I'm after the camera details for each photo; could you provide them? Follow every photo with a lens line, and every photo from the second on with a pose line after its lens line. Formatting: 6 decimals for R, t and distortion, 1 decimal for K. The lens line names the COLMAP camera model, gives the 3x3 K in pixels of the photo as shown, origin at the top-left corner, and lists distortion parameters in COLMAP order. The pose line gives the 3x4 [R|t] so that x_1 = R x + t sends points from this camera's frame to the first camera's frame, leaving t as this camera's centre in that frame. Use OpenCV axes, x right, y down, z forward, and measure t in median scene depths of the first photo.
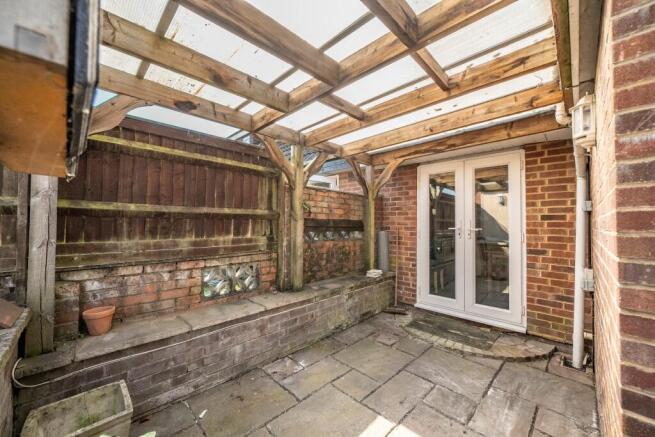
lens RADIAL K [[248.6, 0, 316.8], [0, 248.6, 218.9], [0, 0, 1]] dist [-0.015338, -0.000058]
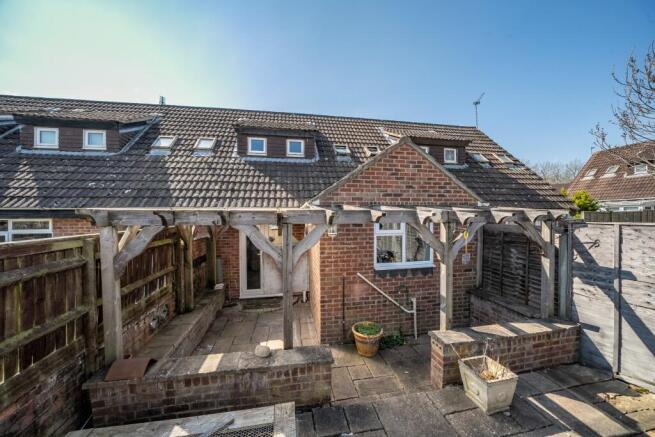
lens RADIAL K [[223.7, 0, 327.5], [0, 223.7, 218.5], [0, 0, 1]] dist [-0.022180, 0.000172]
pose [[0.548849, -0.012412, 0.835829, -0.886682], [-0.007594, 0.999774, 0.019834, -0.395295], [-0.835887, -0.017233, 0.548631, -0.602693]]
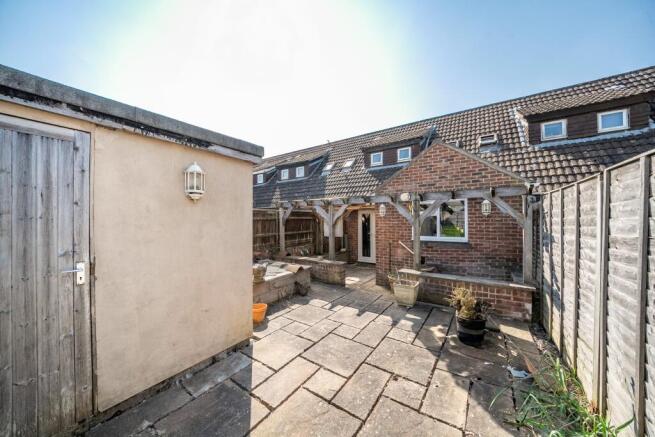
lens RADIAL K [[223.7, 0, 327.5], [0, 223.7, 218.5], [0, 0, 1]] dist [-0.022180, 0.000172]
pose [[0.980969, -0.010046, 0.193903, -0.623688], [0.007351, 0.999866, 0.014610, -0.250542], [-0.194024, -0.012906, 0.980912, -2.087608]]
